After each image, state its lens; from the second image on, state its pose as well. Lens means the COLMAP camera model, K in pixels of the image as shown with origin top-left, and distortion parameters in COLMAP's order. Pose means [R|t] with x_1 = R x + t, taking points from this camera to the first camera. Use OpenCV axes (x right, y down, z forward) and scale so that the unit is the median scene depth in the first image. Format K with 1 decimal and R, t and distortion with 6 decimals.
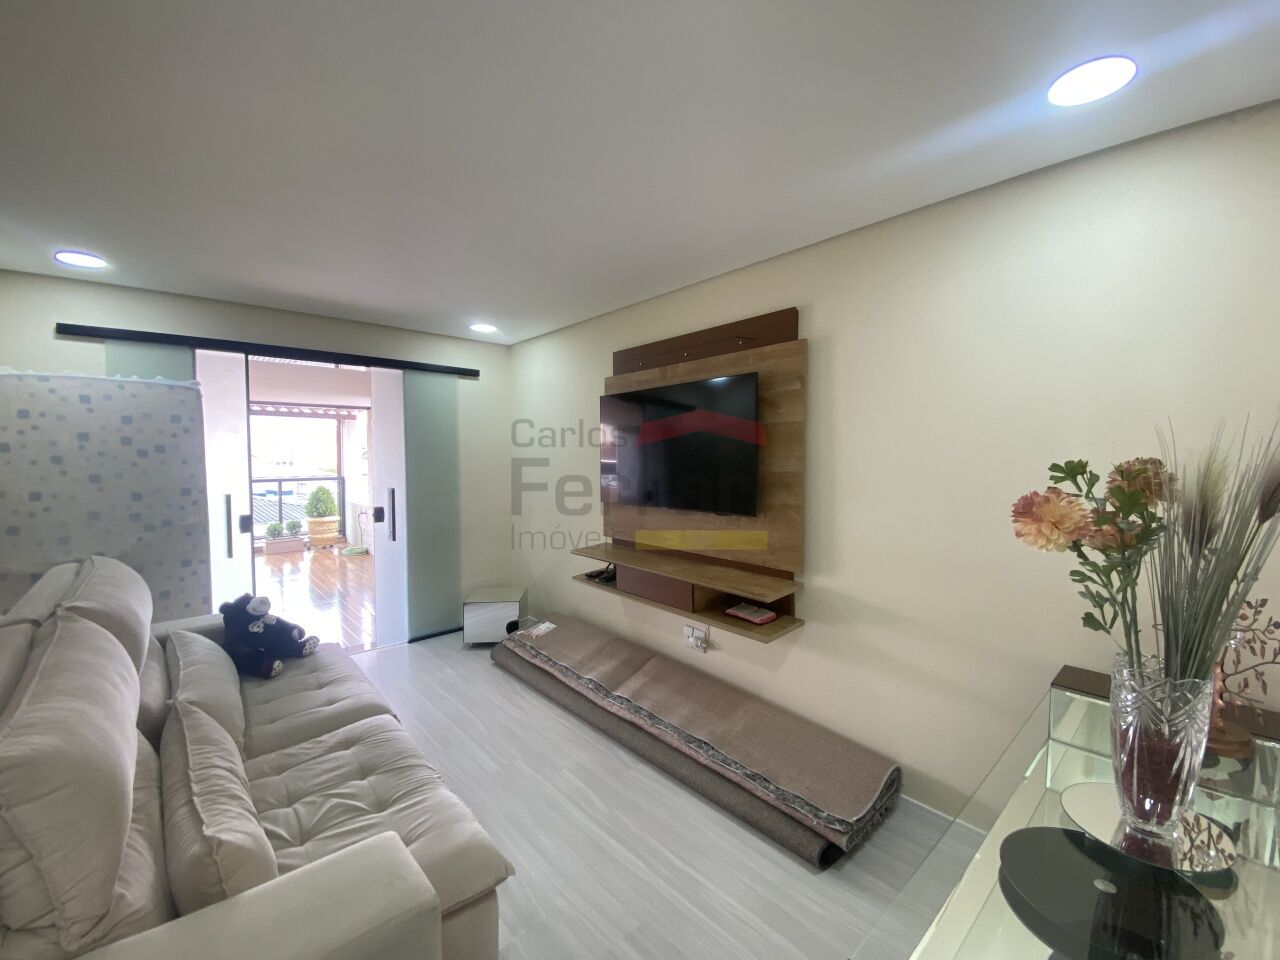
lens RADIAL K [[527.5, 0, 643.6], [0, 527.5, 478.2], [0, 0, 1]] dist [-0.003448, -0.000739]
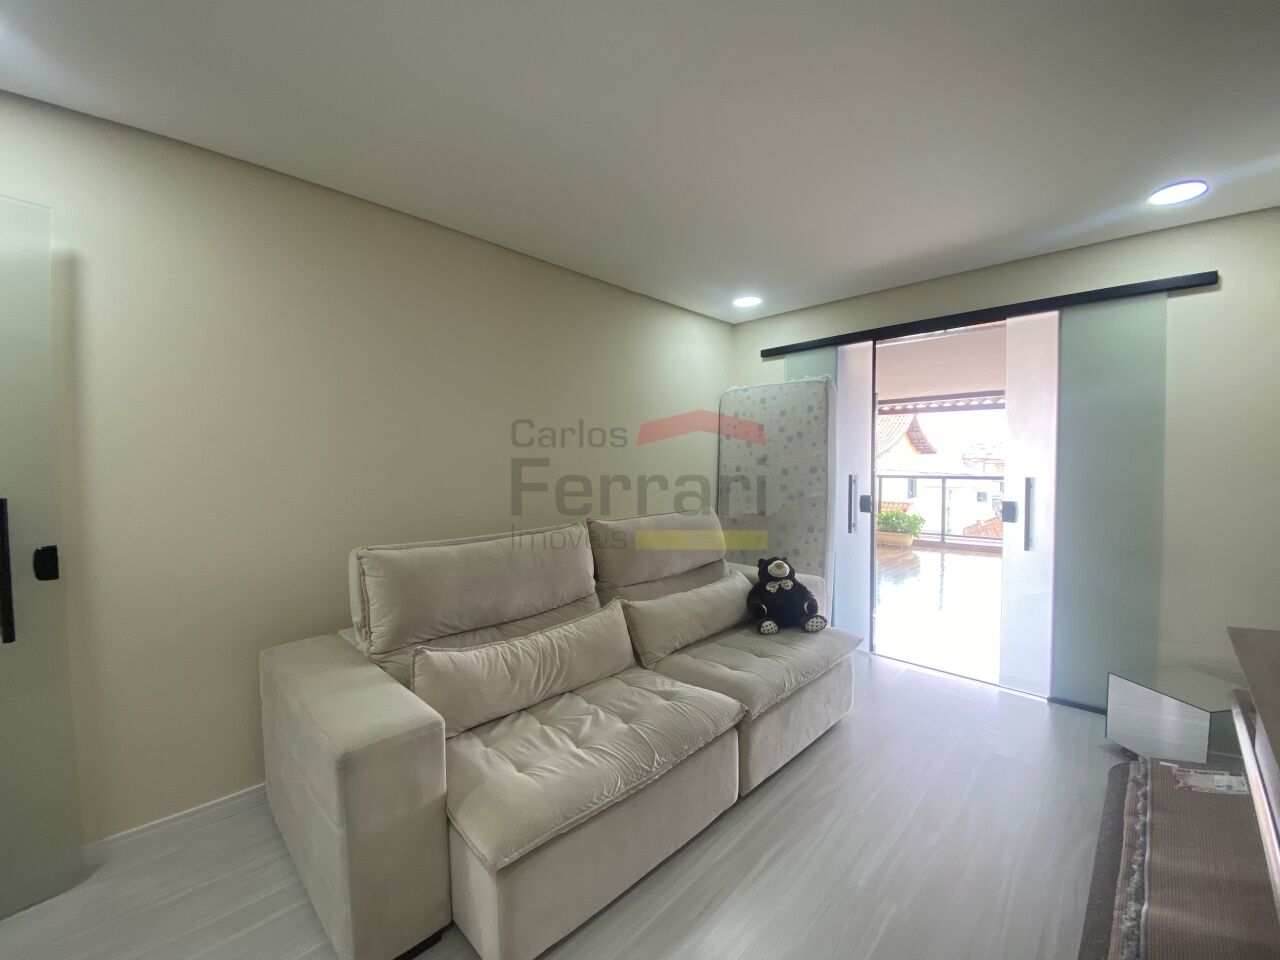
lens RADIAL K [[527.5, 0, 643.6], [0, 527.5, 478.2], [0, 0, 1]] dist [-0.003448, -0.000739]
pose [[0.038994, 0.032557, -0.998709, 0.324057], [-0.038829, 0.998764, 0.031043, 0.023841], [0.998485, 0.037569, 0.040210, 0.599053]]
